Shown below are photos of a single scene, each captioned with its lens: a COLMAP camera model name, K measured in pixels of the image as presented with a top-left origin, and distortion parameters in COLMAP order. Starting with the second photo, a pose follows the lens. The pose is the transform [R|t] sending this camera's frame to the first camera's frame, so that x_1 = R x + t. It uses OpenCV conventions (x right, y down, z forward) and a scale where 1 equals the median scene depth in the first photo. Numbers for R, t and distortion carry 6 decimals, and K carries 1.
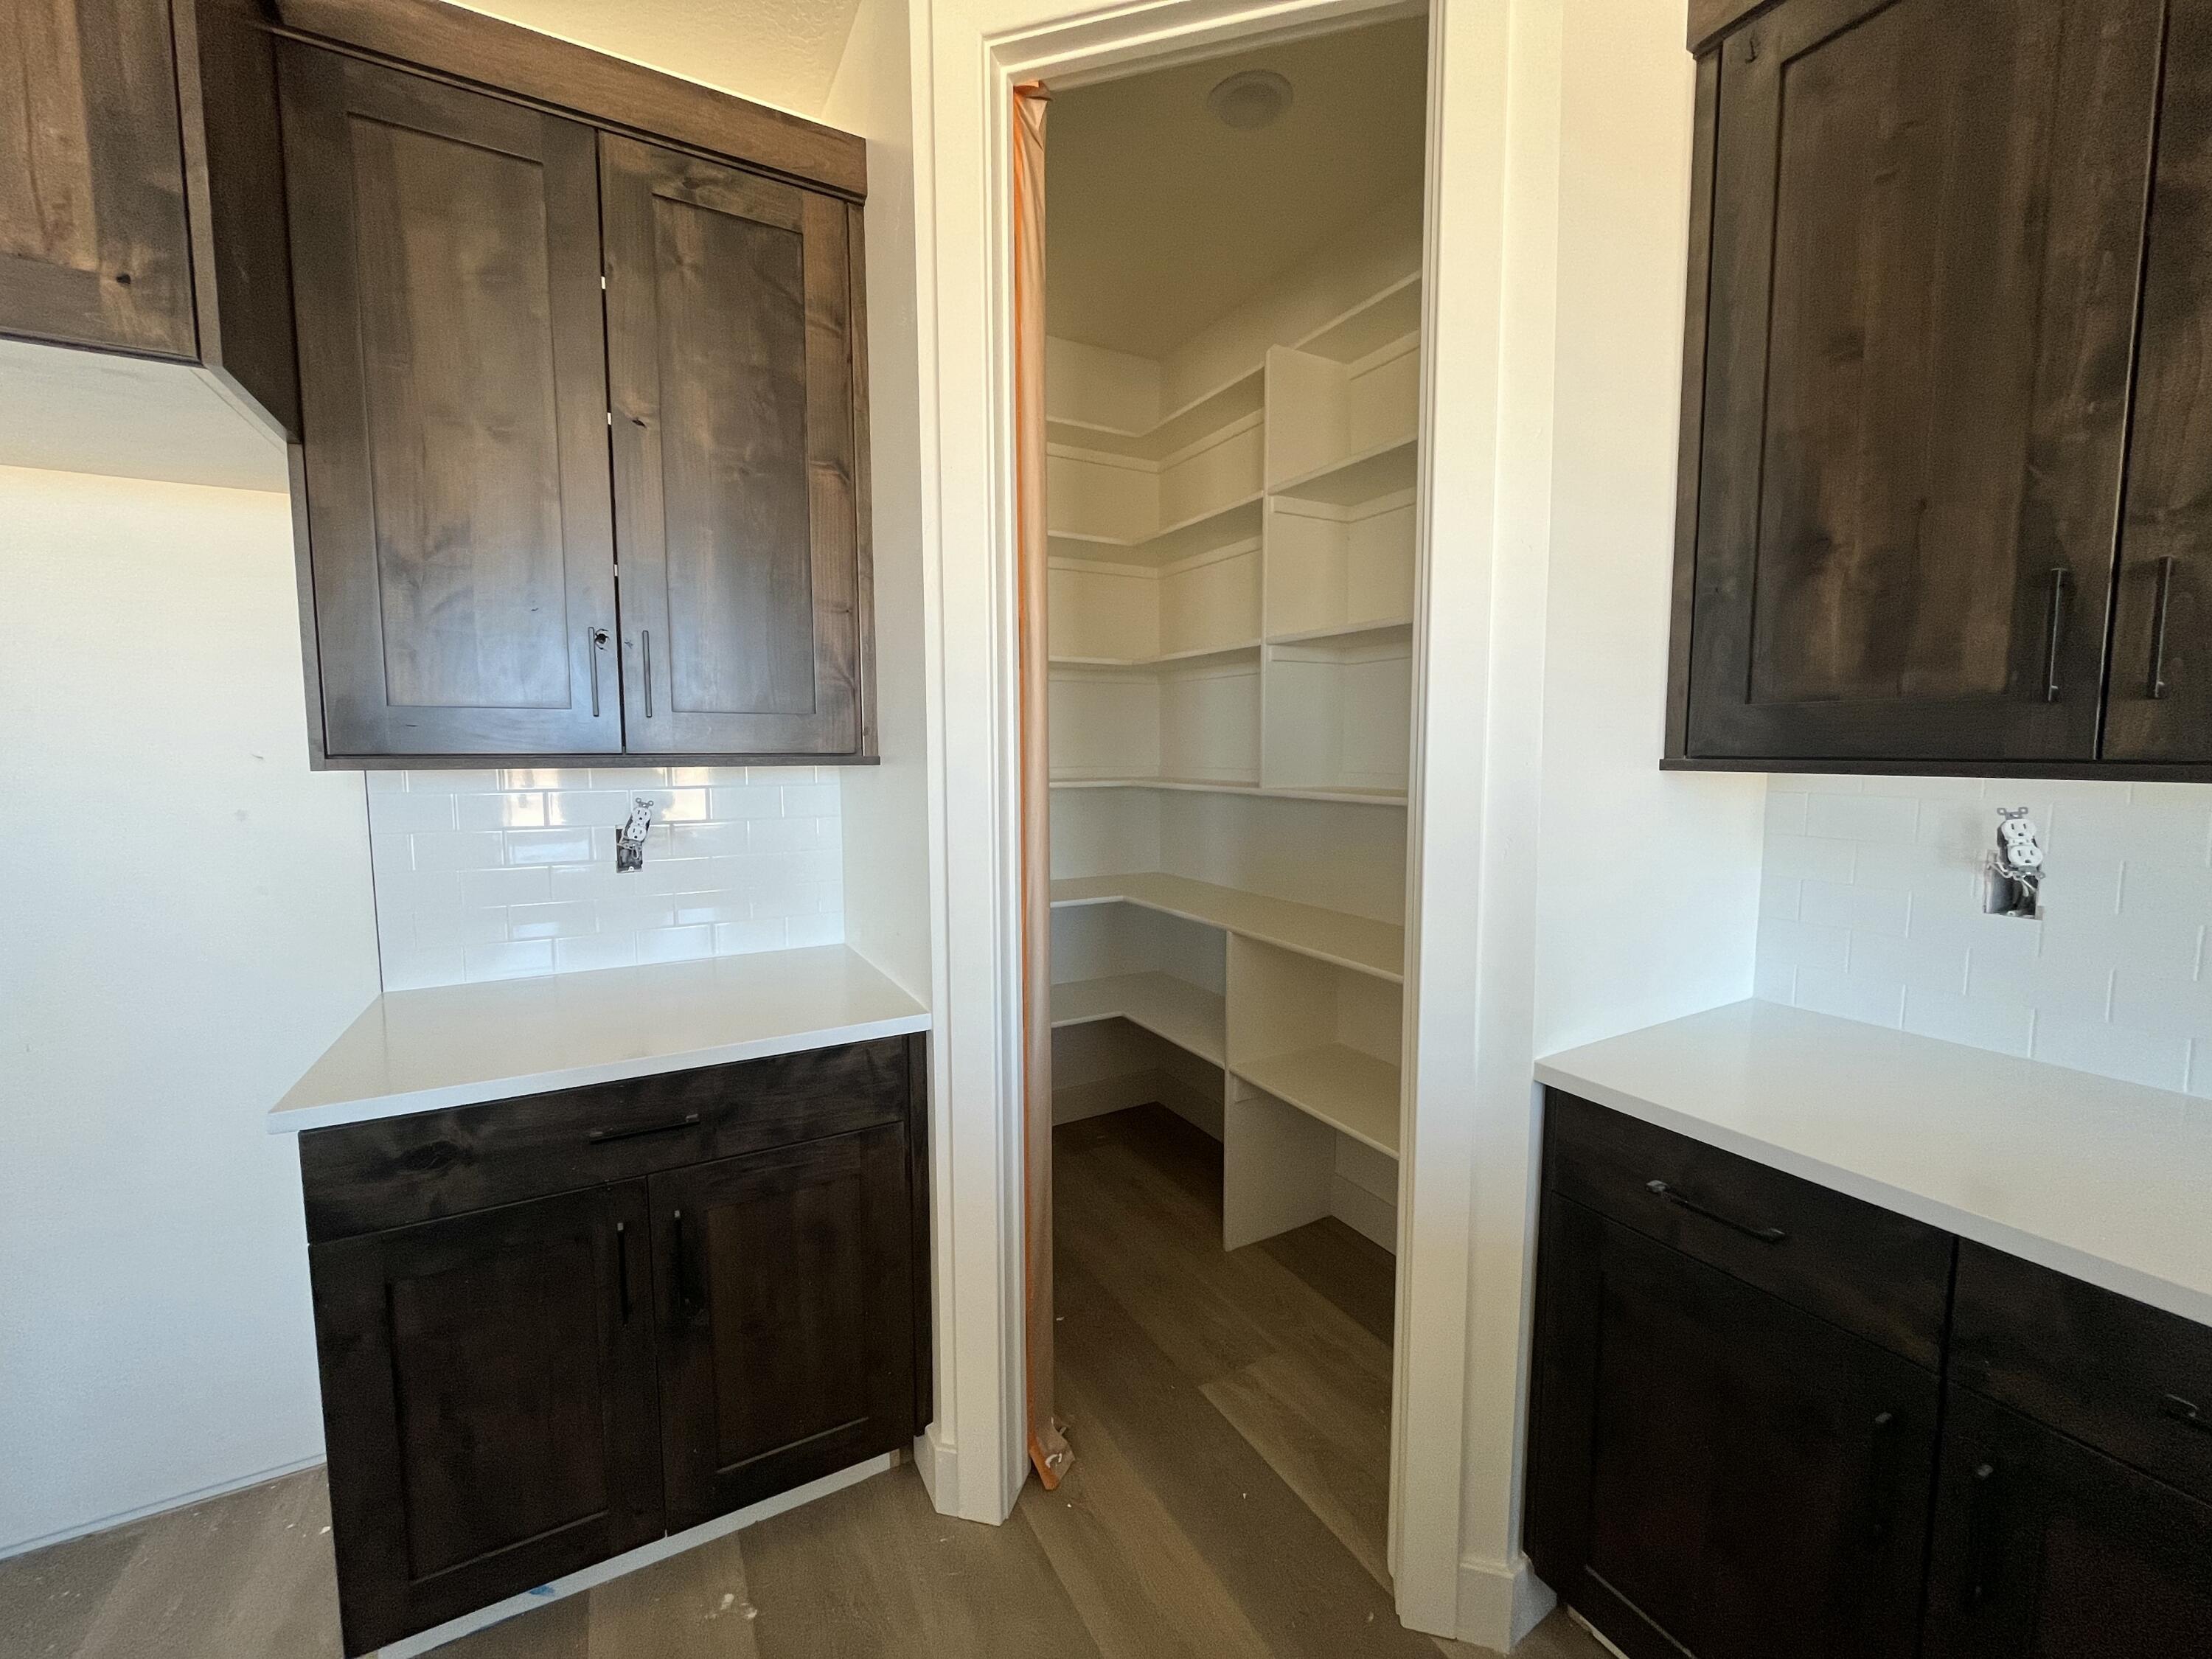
lens RADIAL K [[893.6, 0, 1112.7], [0, 893.6, 823.9], [0, 0, 1]] dist [-0.002278, -0.000418]
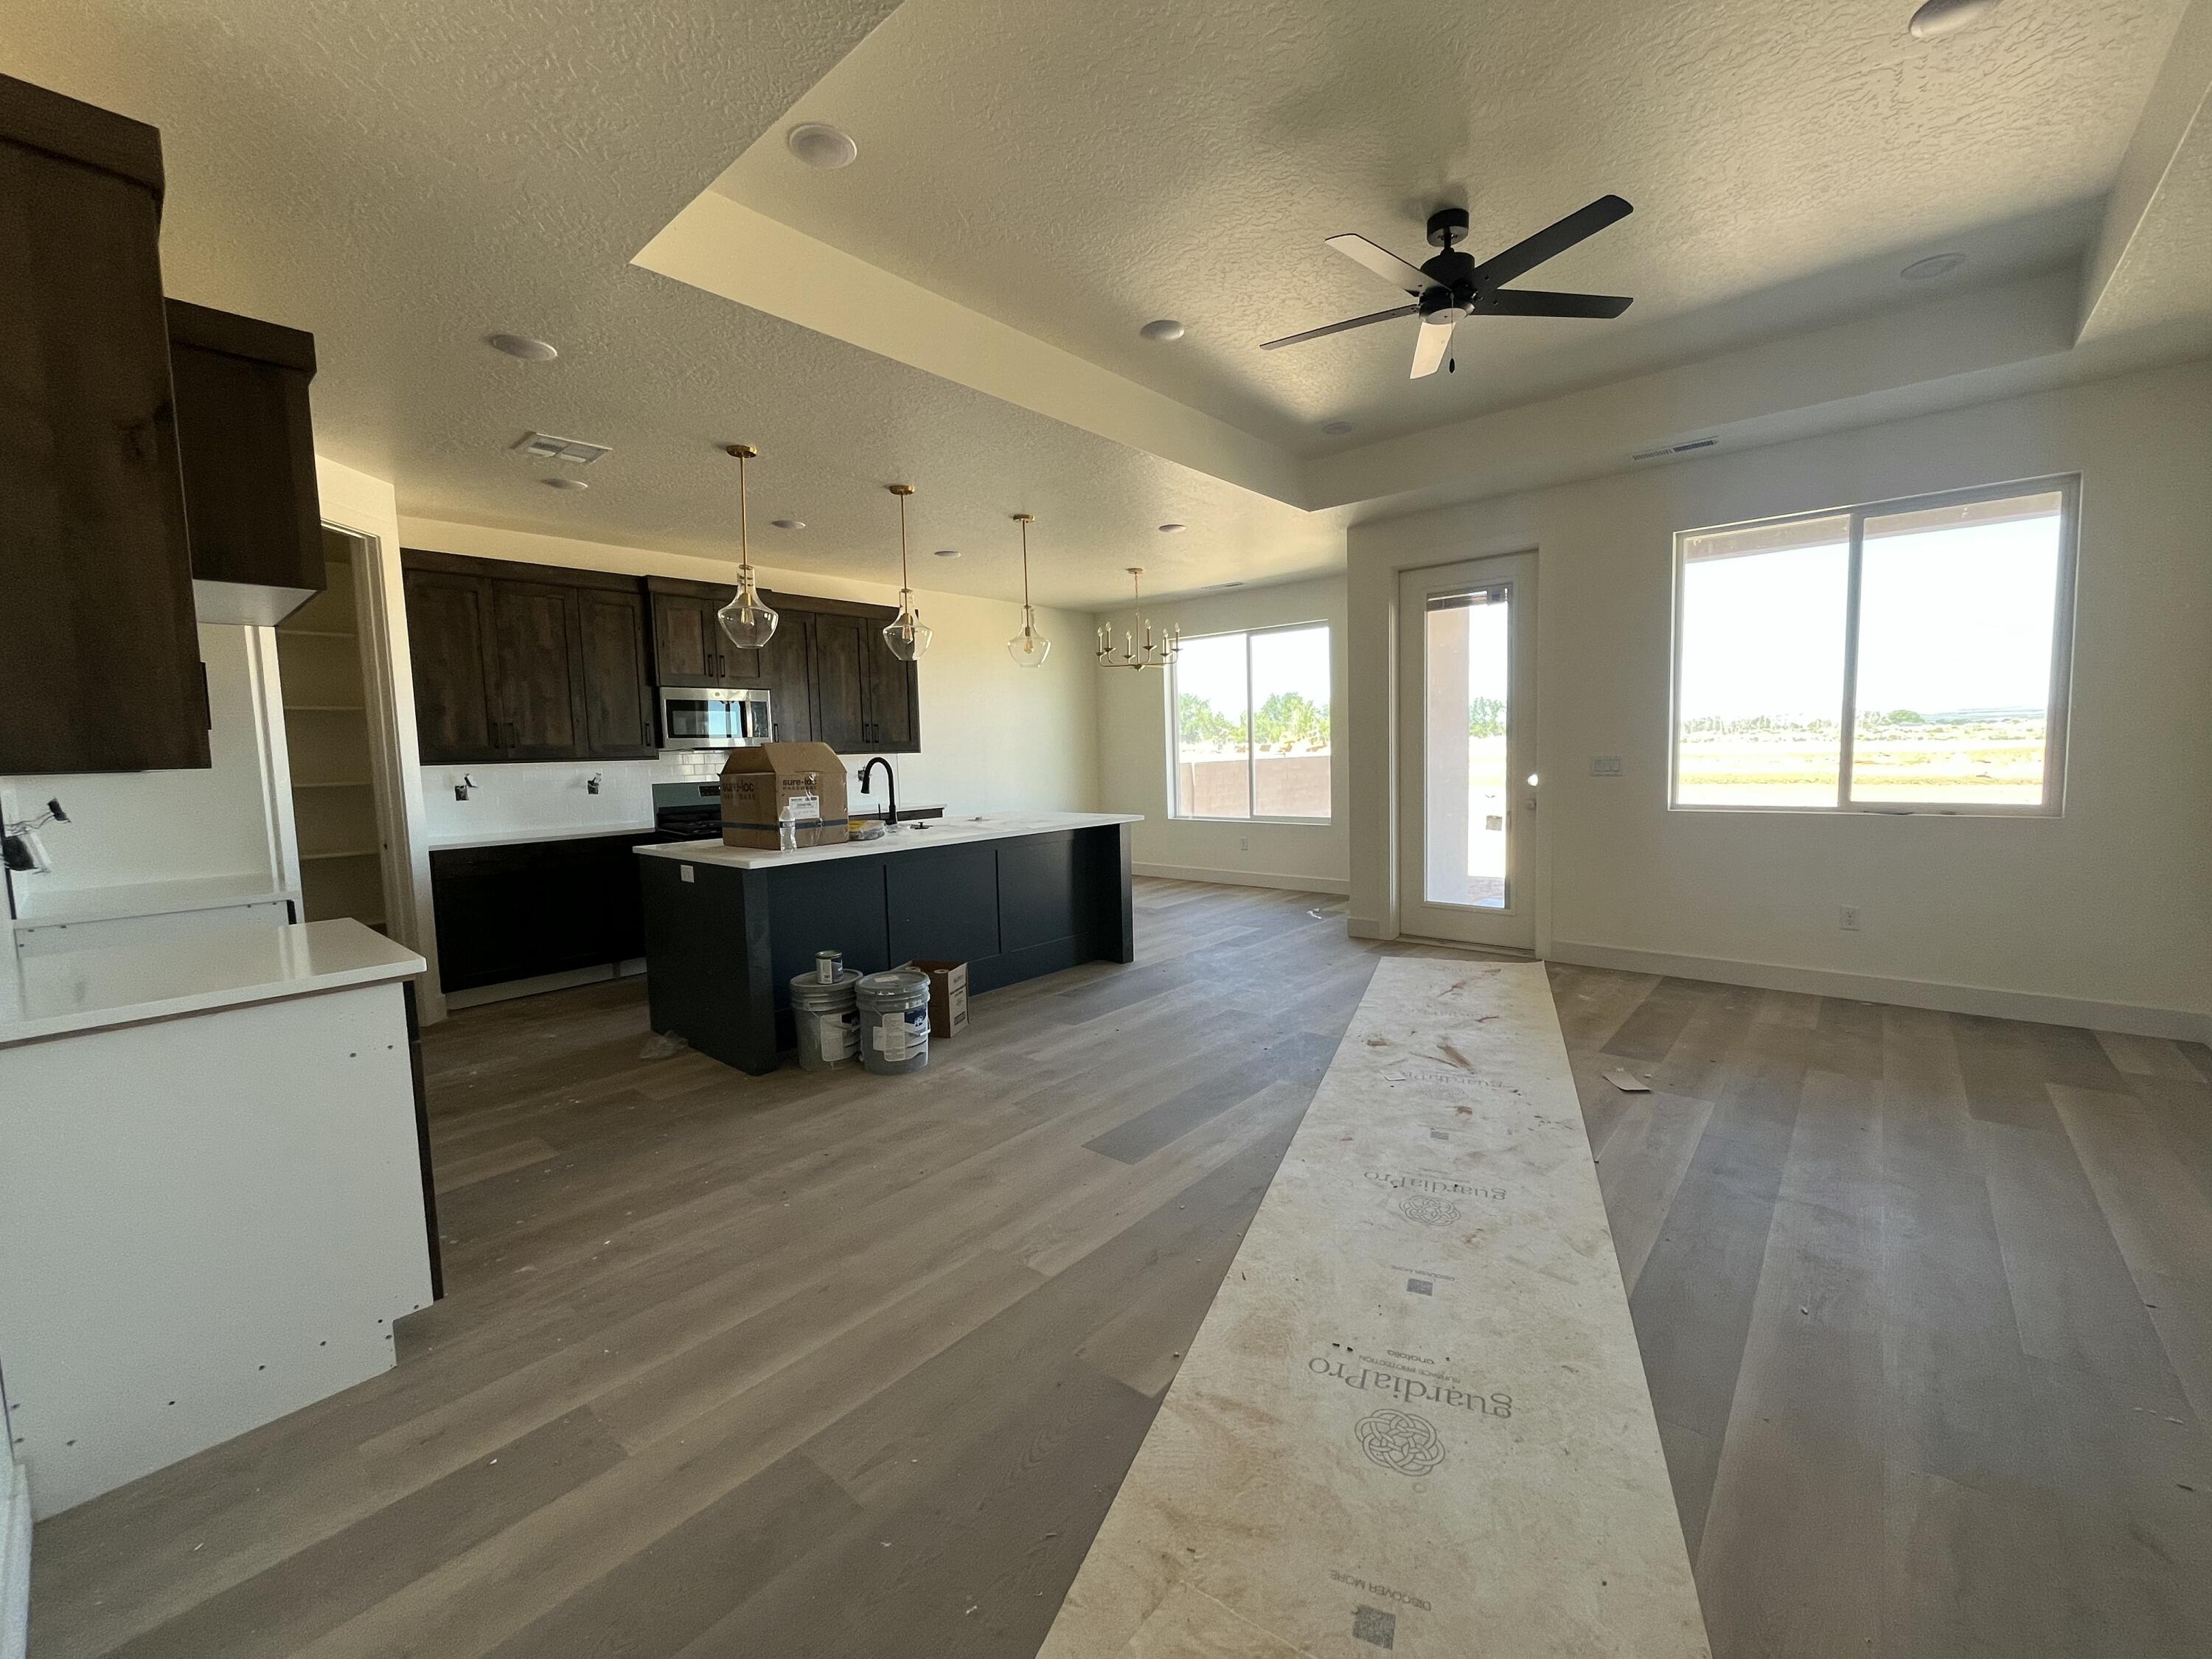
lens RADIAL K [[893.6, 0, 1112.7], [0, 893.6, 823.9], [0, 0, 1]] dist [-0.002278, -0.000418]
pose [[-0.338412, -0.070389, 0.938362, -4.269513], [0.107588, 0.987765, 0.112895, 0.076456], [-0.934827, 0.139161, -0.326699, -0.466896]]
